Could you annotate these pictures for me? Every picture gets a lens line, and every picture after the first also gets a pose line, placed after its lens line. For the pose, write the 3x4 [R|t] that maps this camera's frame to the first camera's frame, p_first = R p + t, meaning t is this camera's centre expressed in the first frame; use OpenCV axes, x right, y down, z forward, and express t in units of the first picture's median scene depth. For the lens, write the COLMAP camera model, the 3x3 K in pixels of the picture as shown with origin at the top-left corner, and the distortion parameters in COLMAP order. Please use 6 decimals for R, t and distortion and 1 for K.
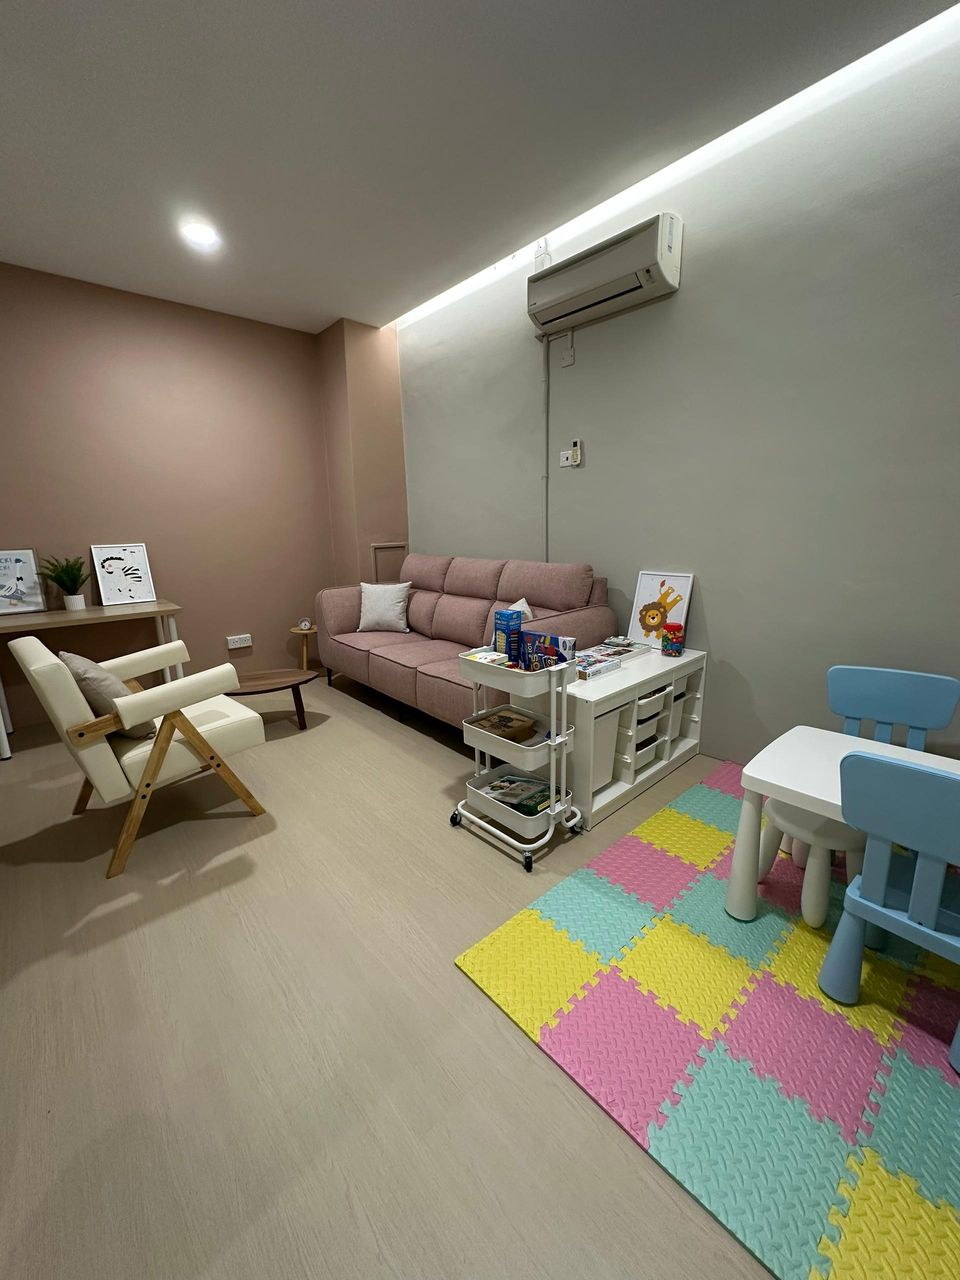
lens RADIAL K [[523.8, 0, 490.6], [0, 523.8, 636.8], [0, 0, 1]] dist [-0.012182, -0.000096]
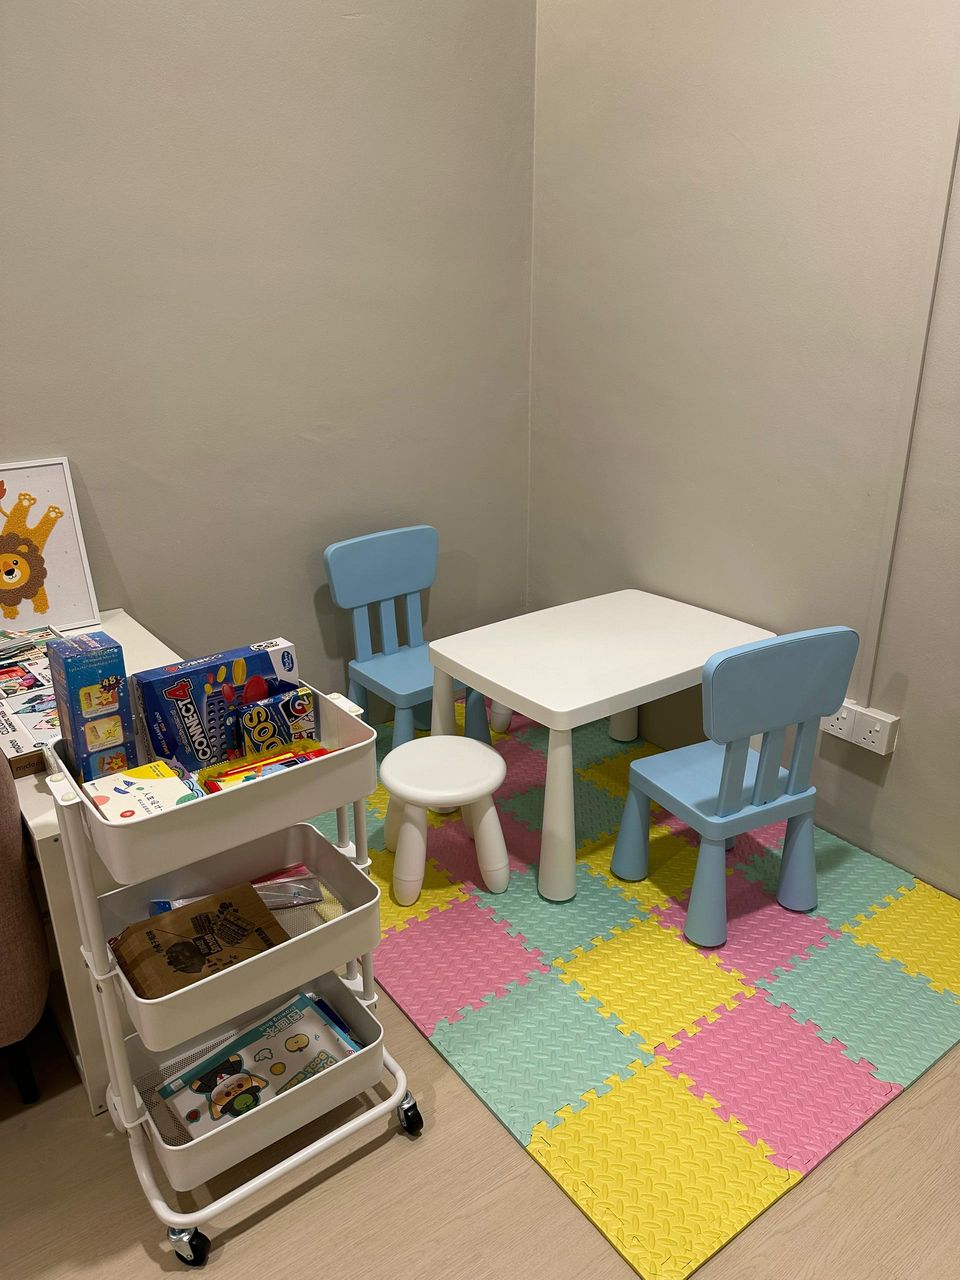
lens RADIAL K [[888.7, 0, 480.0], [0, 888.7, 640.0], [0, 0, 1]] dist [-0.034555, 0.003642]
pose [[0.109022, -0.342912, 0.933020, -0.280297], [0.206123, 0.926012, 0.316252, -0.107728], [-0.972434, 0.157839, 0.171637, 0.403041]]
